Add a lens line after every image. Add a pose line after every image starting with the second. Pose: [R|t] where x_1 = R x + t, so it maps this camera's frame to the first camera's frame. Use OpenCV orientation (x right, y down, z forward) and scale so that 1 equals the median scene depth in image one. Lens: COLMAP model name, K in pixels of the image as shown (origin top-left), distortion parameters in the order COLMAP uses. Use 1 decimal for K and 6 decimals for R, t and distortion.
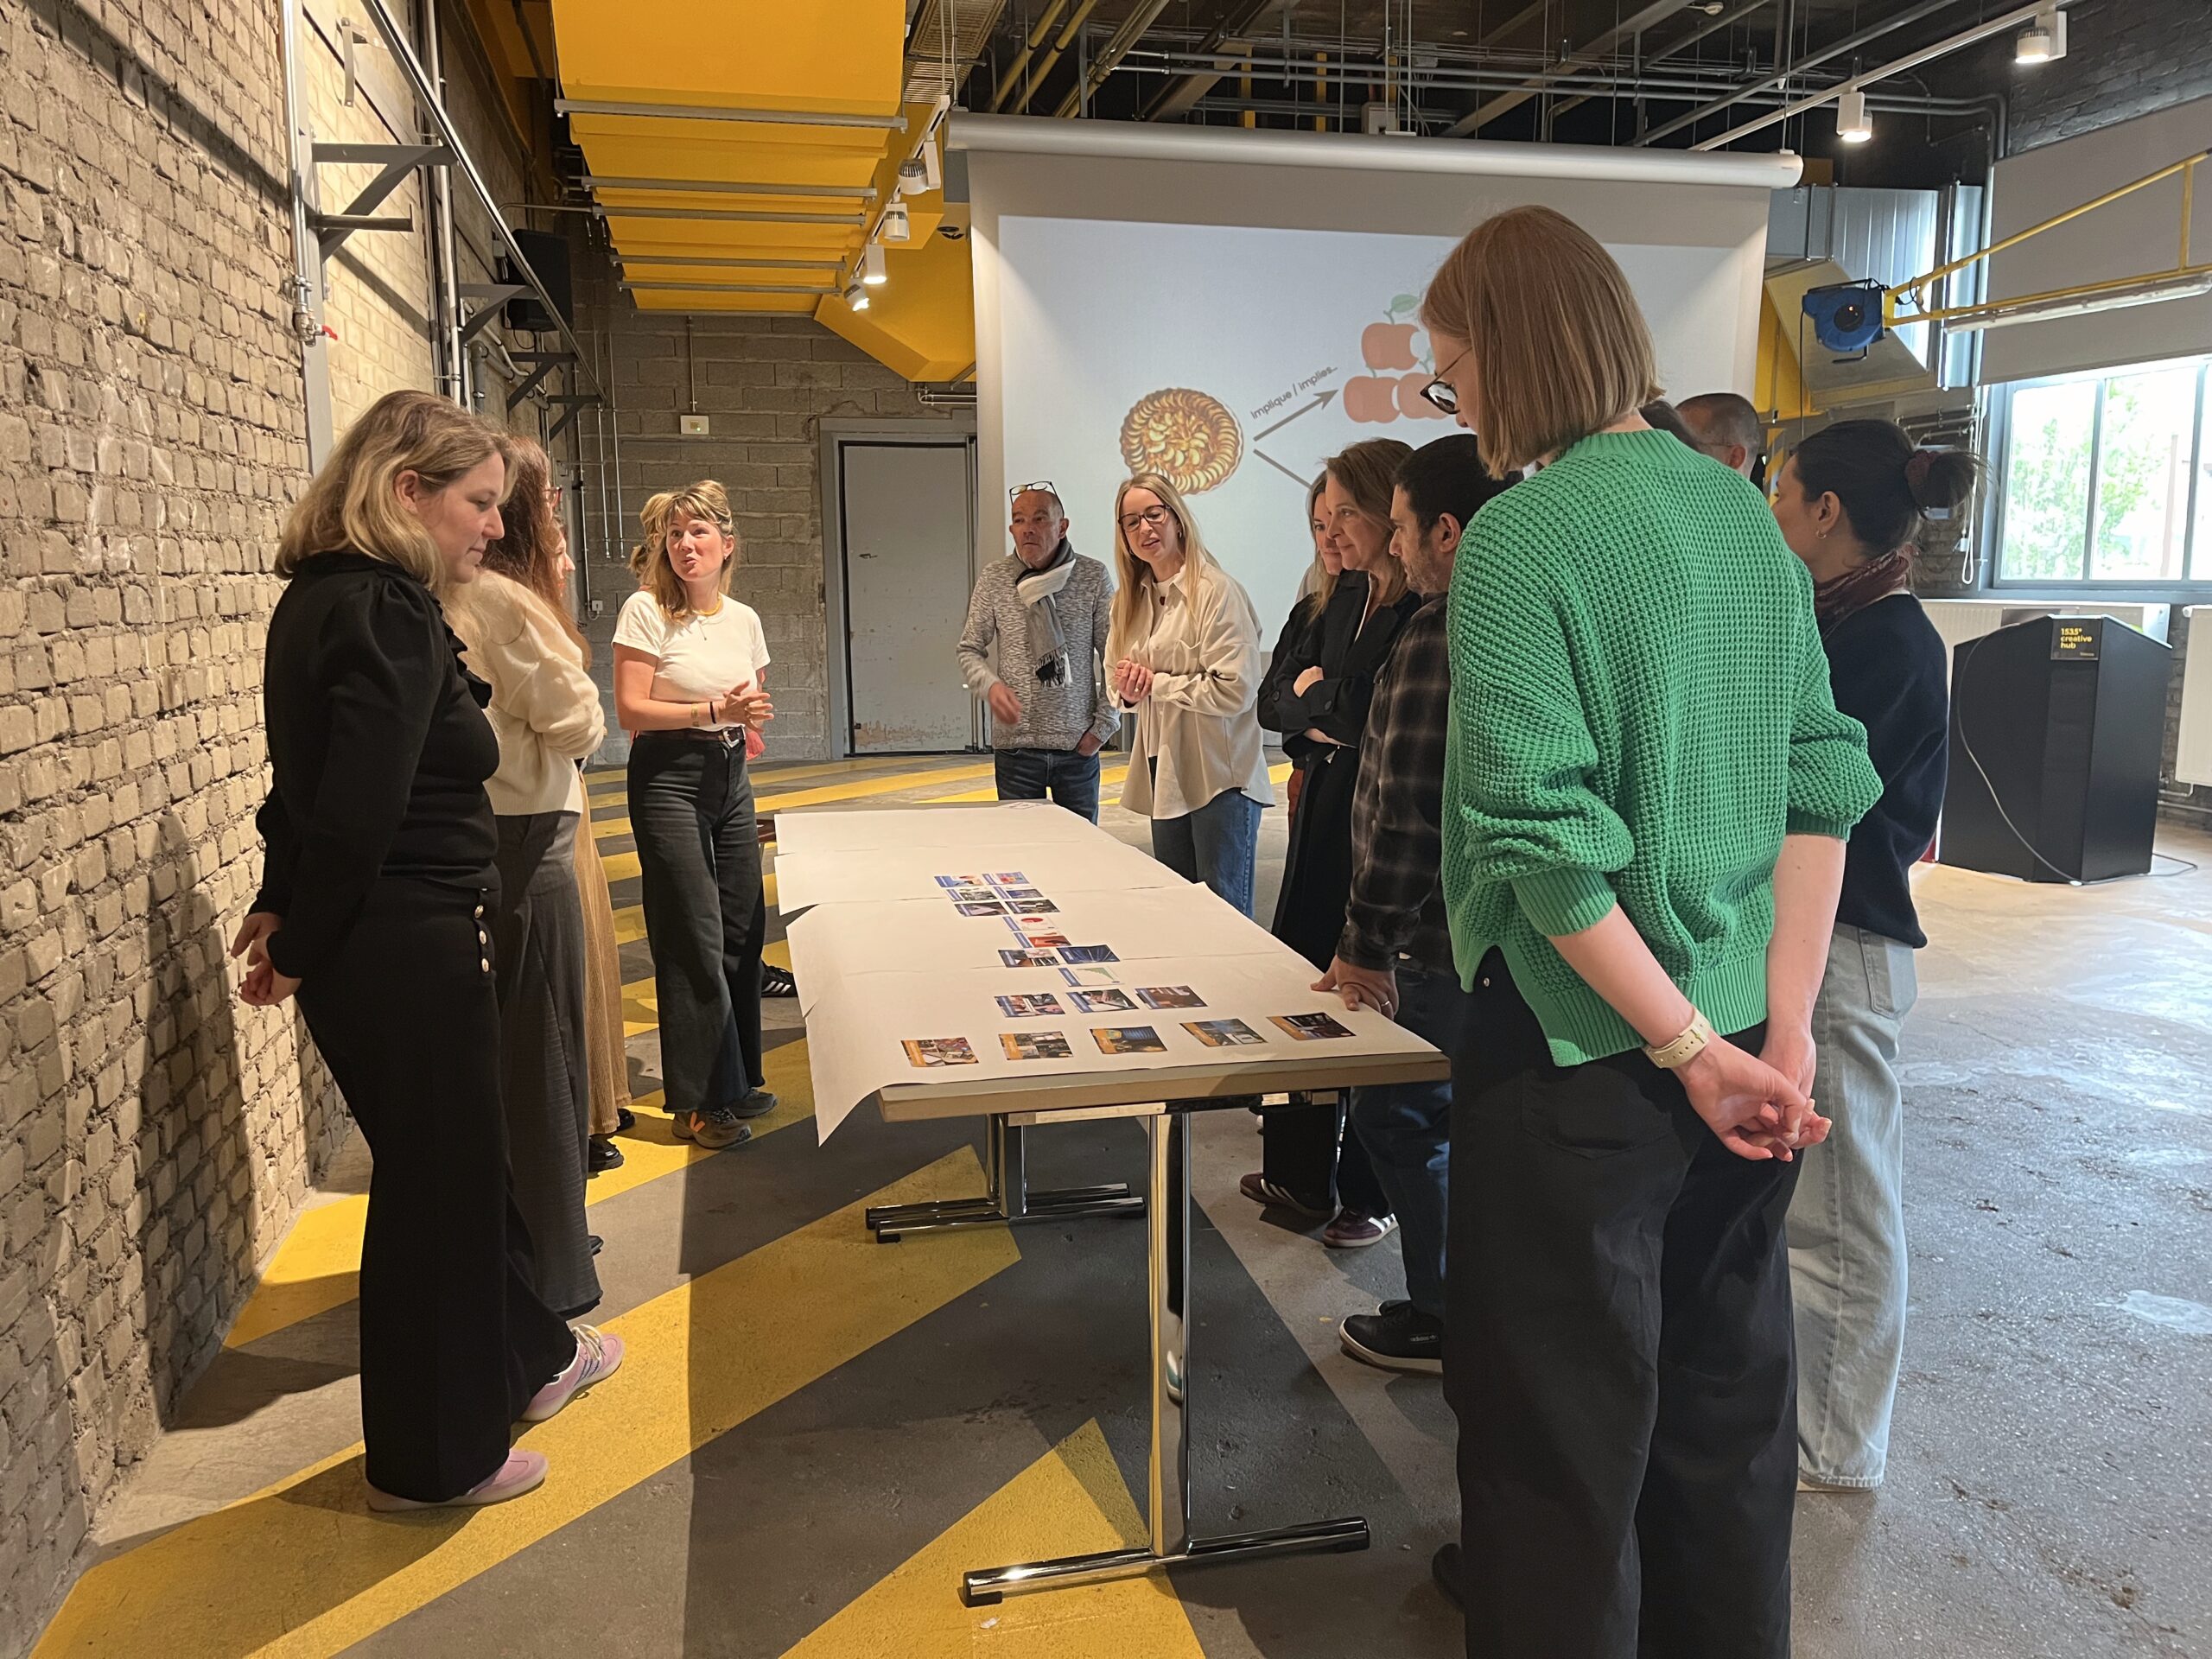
lens RADIAL K [[1674.0, 0, 1102.0], [0, 1674.0, 819.0], [0, 0, 1]] dist [0.010755, -0.019218]
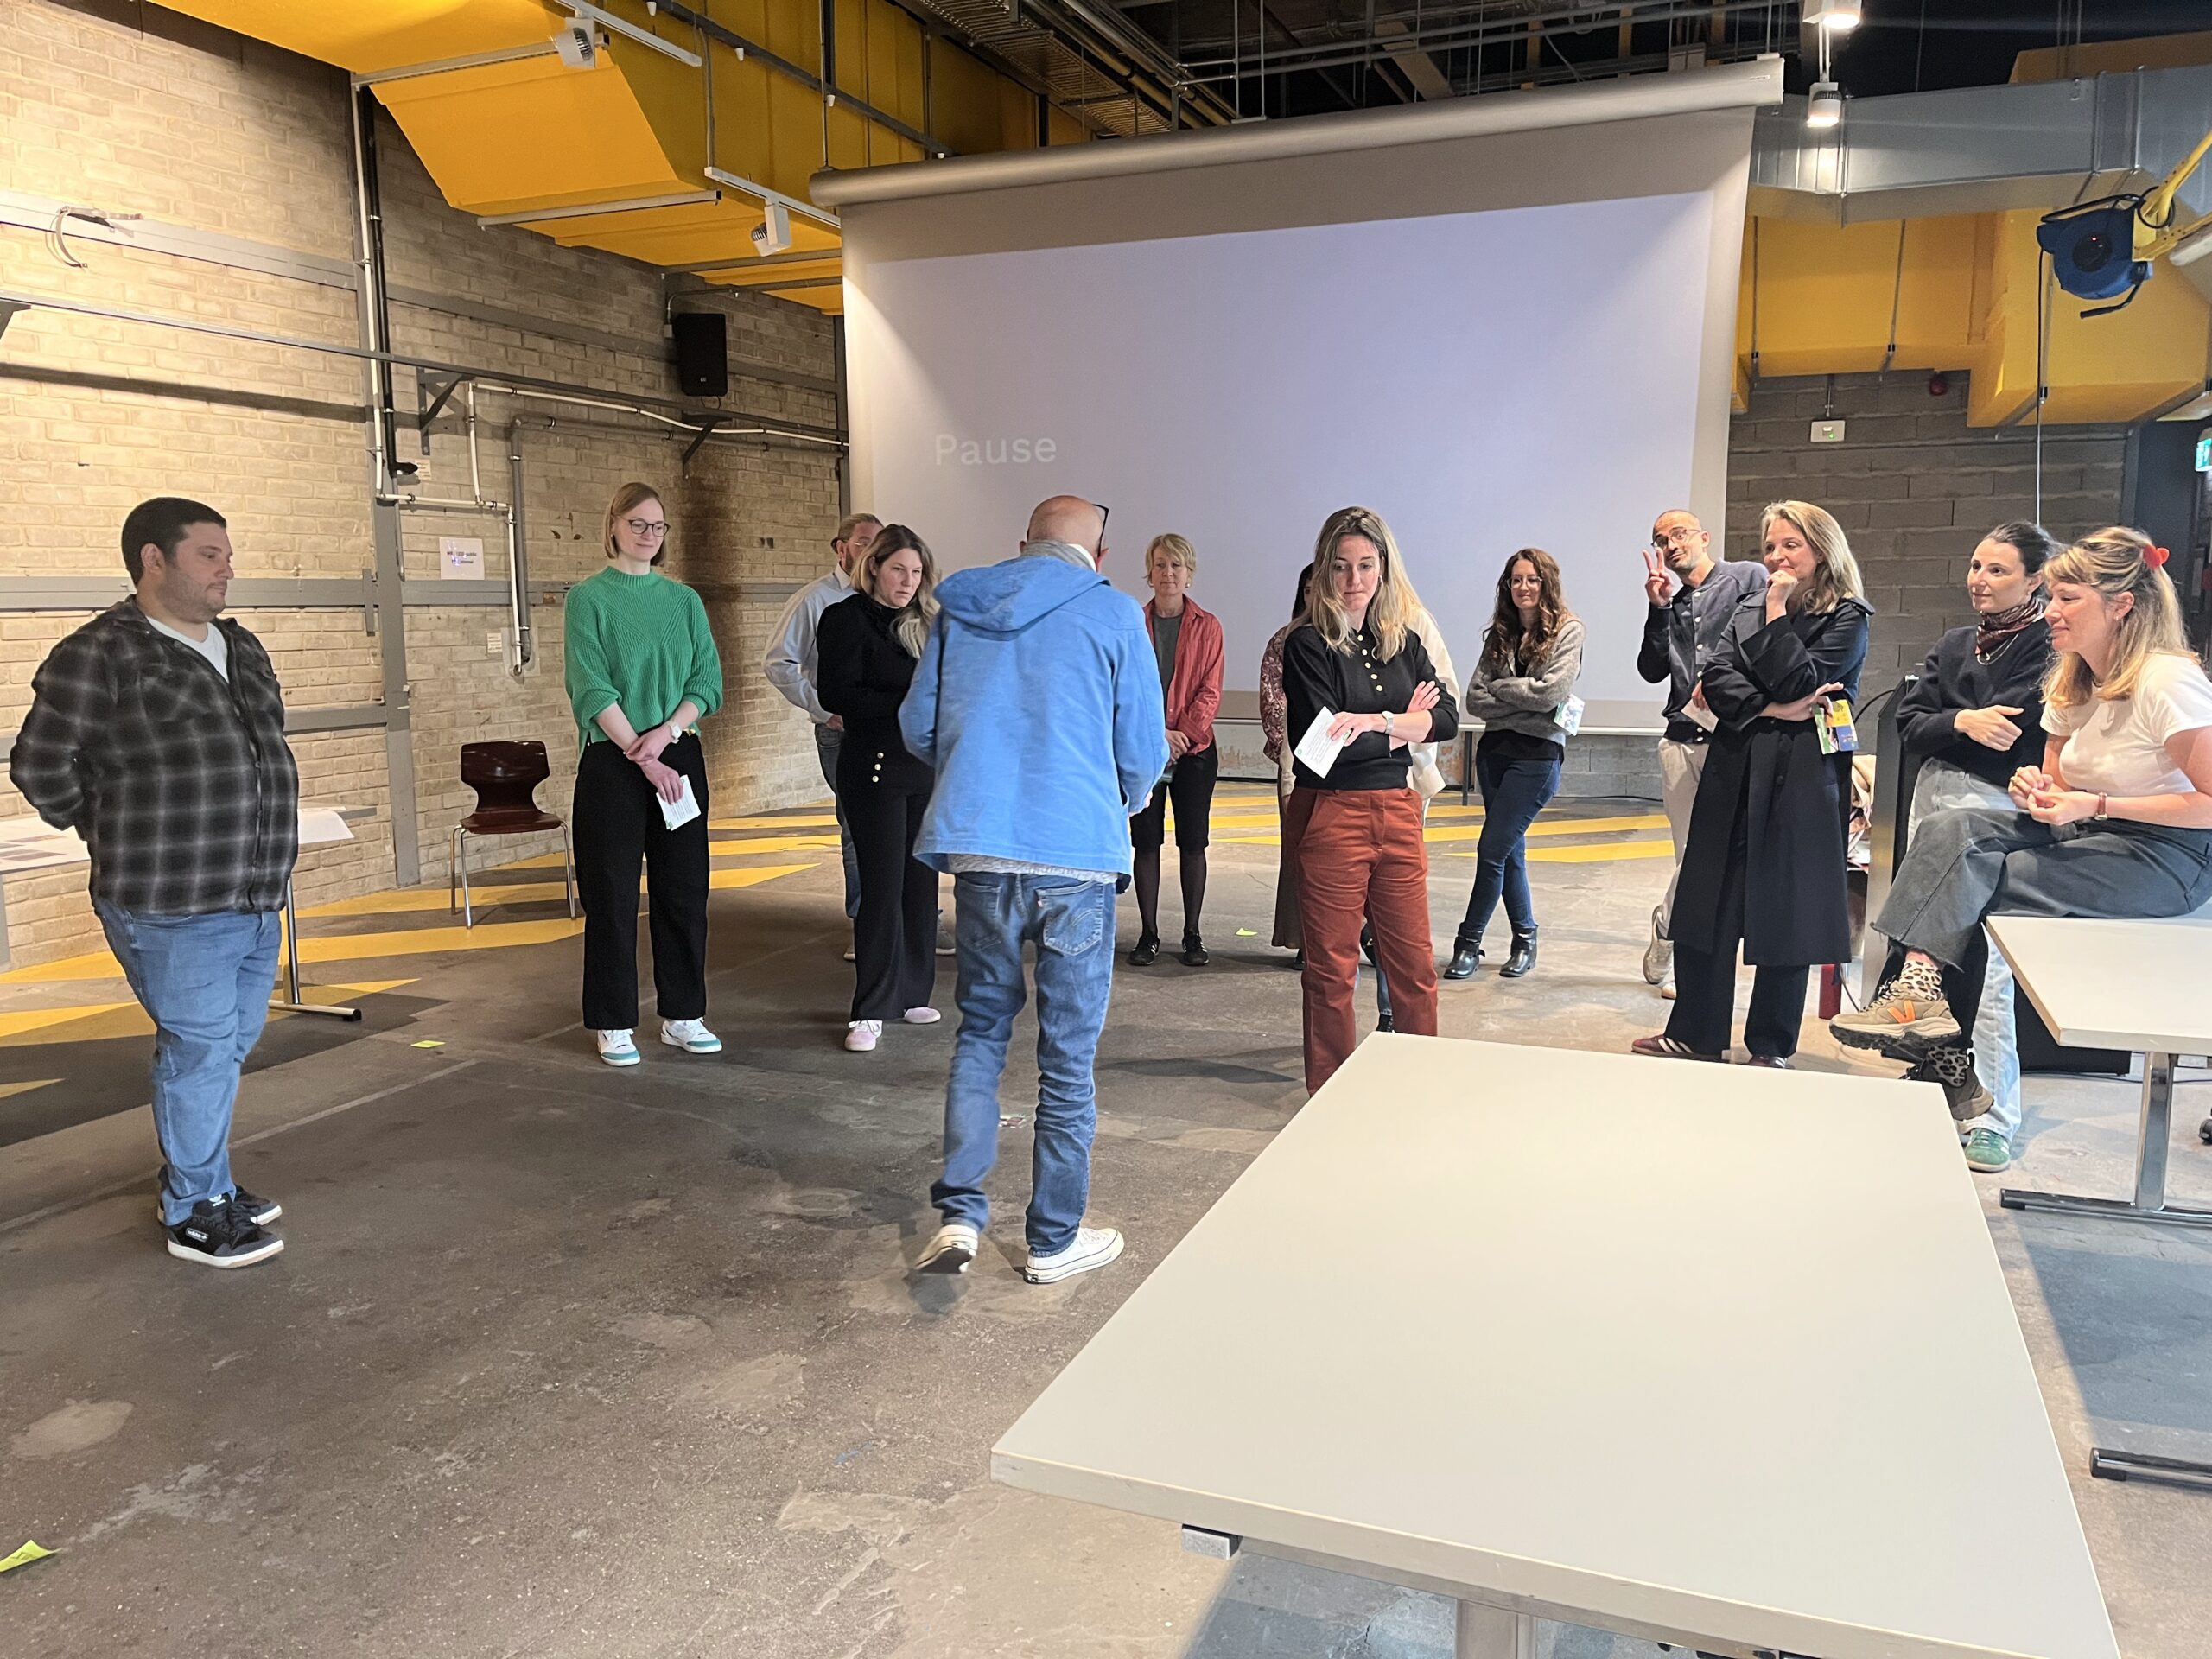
lens RADIAL K [[1674.0, 0, 1102.6], [0, 1674.0, 838.6], [0, 0, 1]] dist [0.010755, -0.019218]
pose [[0.810496, 0.087194, -0.579218, 0.648572], [-0.089667, 0.995672, 0.024415, -0.039520], [0.578840, 0.032149, 0.814807, 0.230500]]
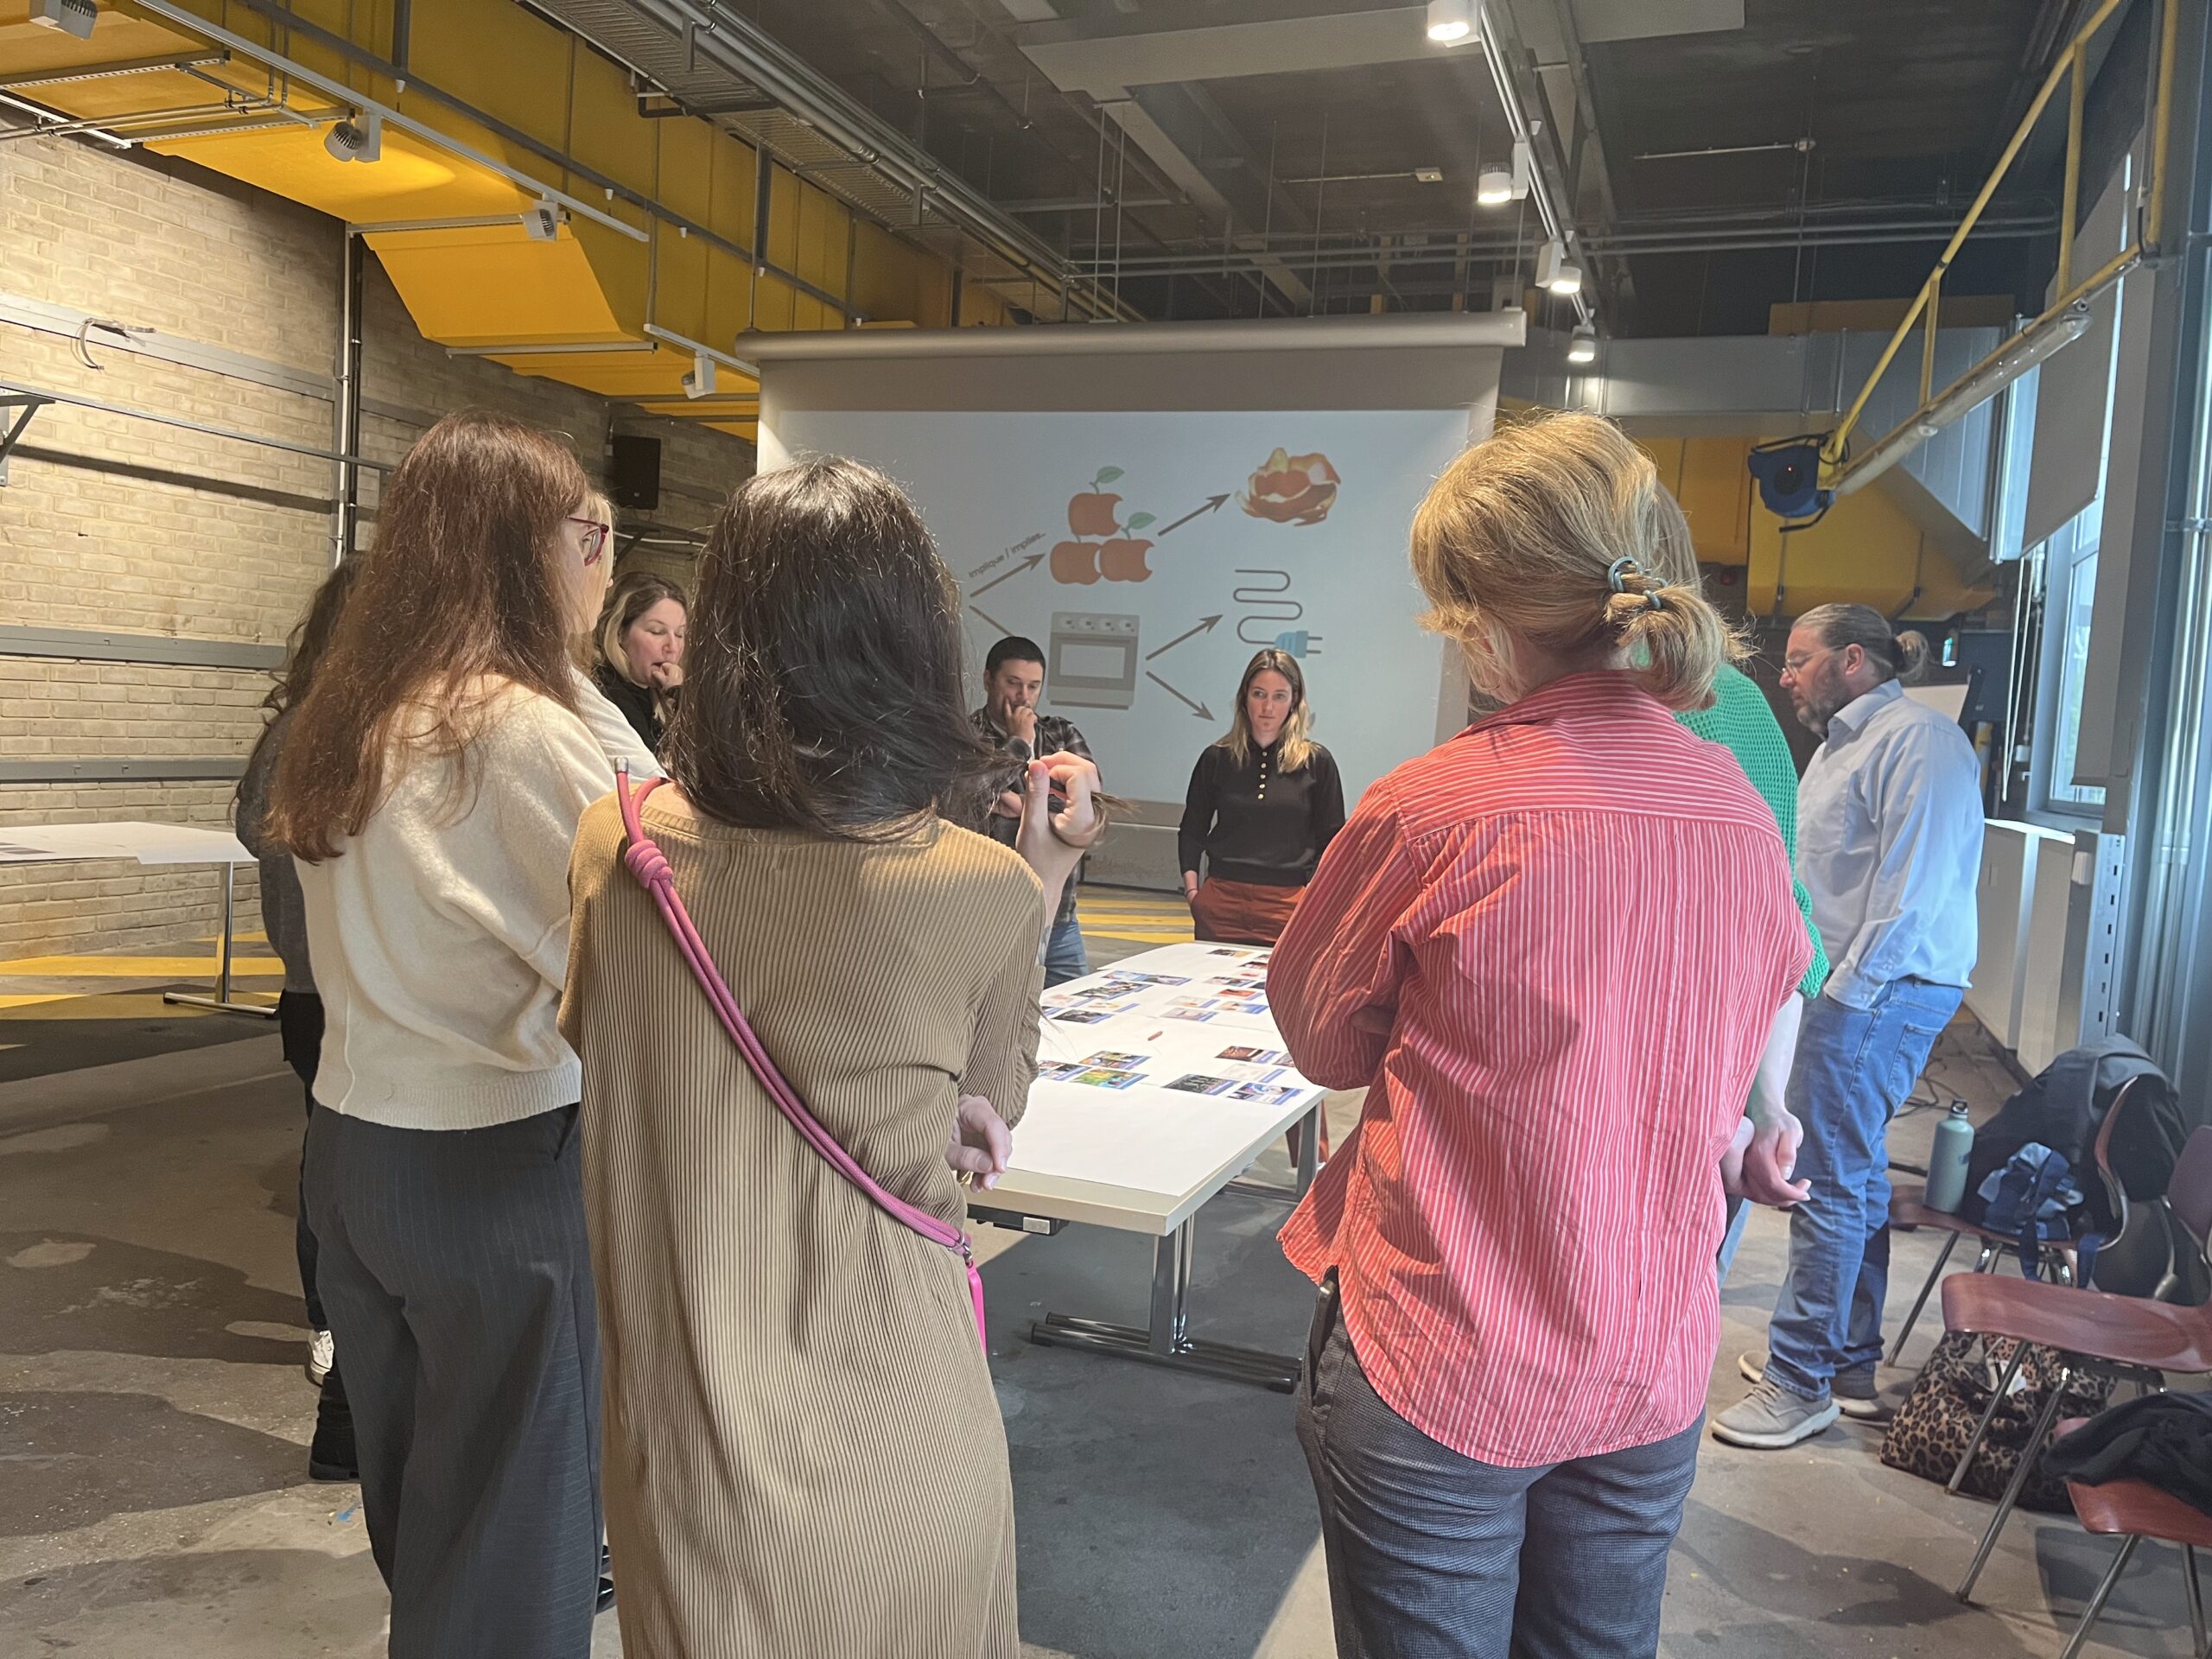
lens RADIAL K [[1674.0, 0, 1110.2], [0, 1674.0, 833.6], [0, 0, 1]] dist [0.010755, -0.019218]
pose [[0.830066, 0.095568, -0.549415, 0.781120], [-0.150592, 0.987018, -0.055830, -0.023714], [0.536948, 0.129080, 0.833682, 0.144029]]
